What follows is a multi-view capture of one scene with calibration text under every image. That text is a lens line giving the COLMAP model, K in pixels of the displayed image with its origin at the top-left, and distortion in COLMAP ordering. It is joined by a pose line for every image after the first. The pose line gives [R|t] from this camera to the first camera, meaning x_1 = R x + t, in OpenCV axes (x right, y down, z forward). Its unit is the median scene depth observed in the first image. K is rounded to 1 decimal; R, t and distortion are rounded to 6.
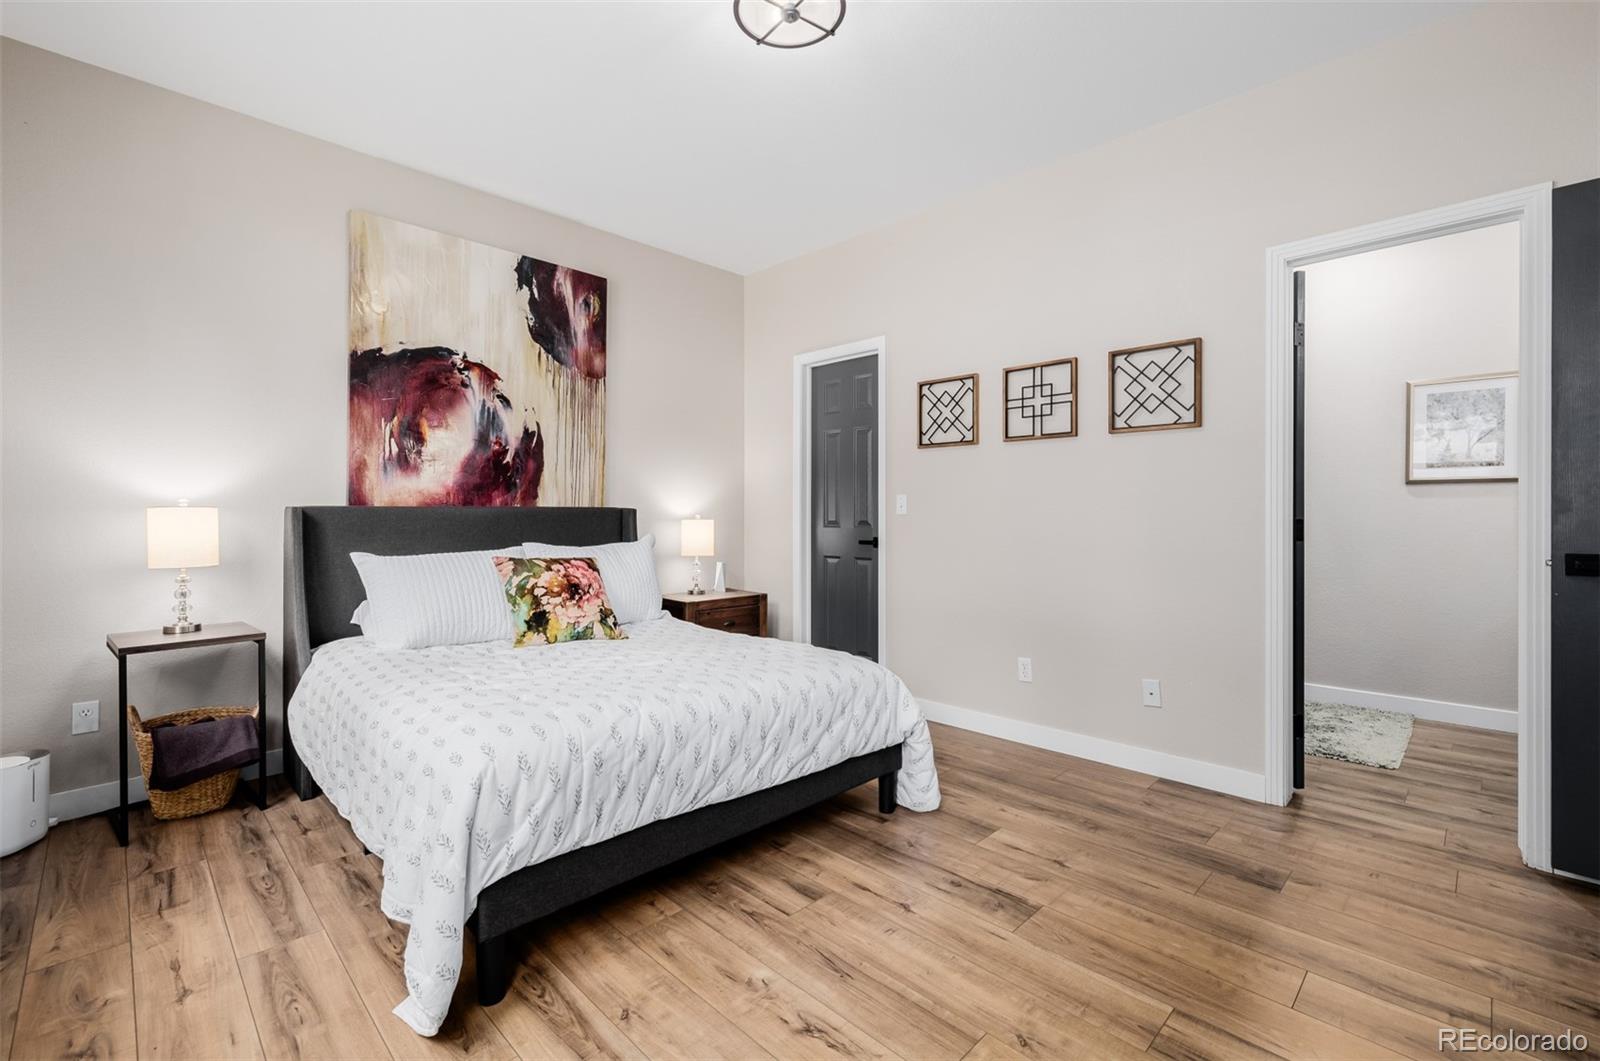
lens RADIAL K [[692.8, 0, 797.5], [0, 692.8, 517.8], [0, 0, 1]] dist [0.001414, 0.000165]
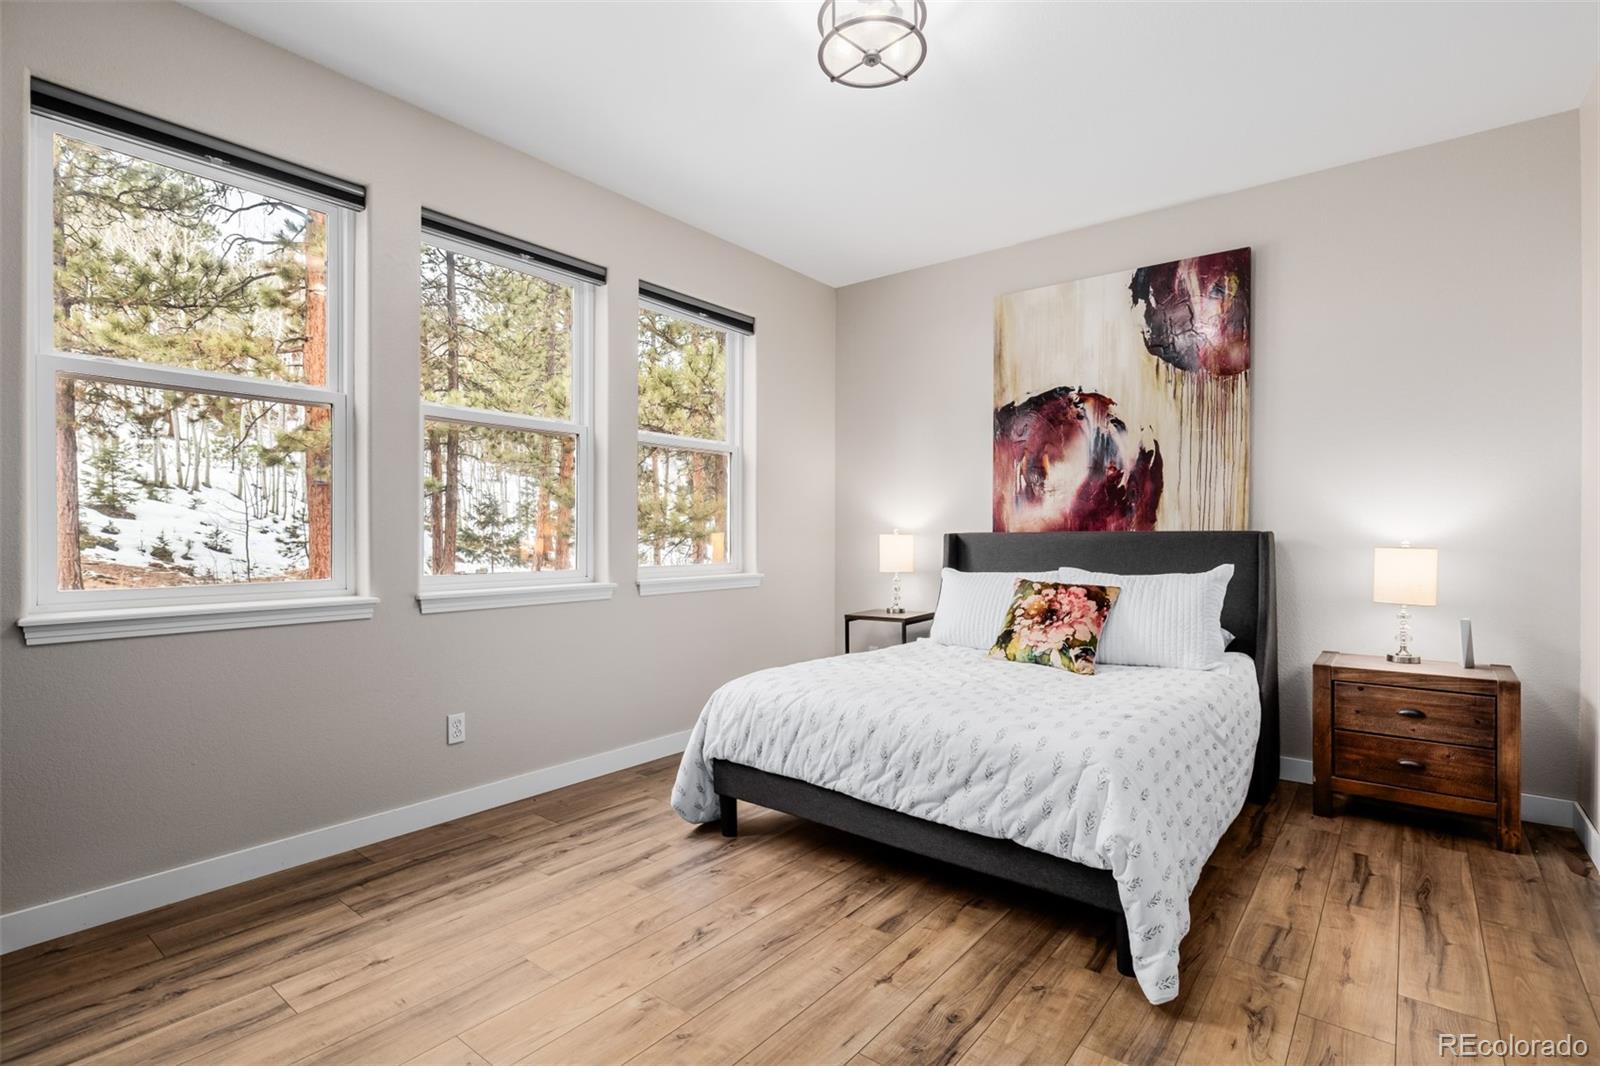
lens RADIAL K [[772.1, 0, 798.4], [0, 772.1, 538.6], [0, 0, 1]] dist [-0.001626, 0.001352]
pose [[0.116561, 0.005121, -0.993170, 0.665031], [-0.004268, 0.999980, 0.004655, -0.009715], [0.993174, 0.003697, 0.116581, 0.450210]]
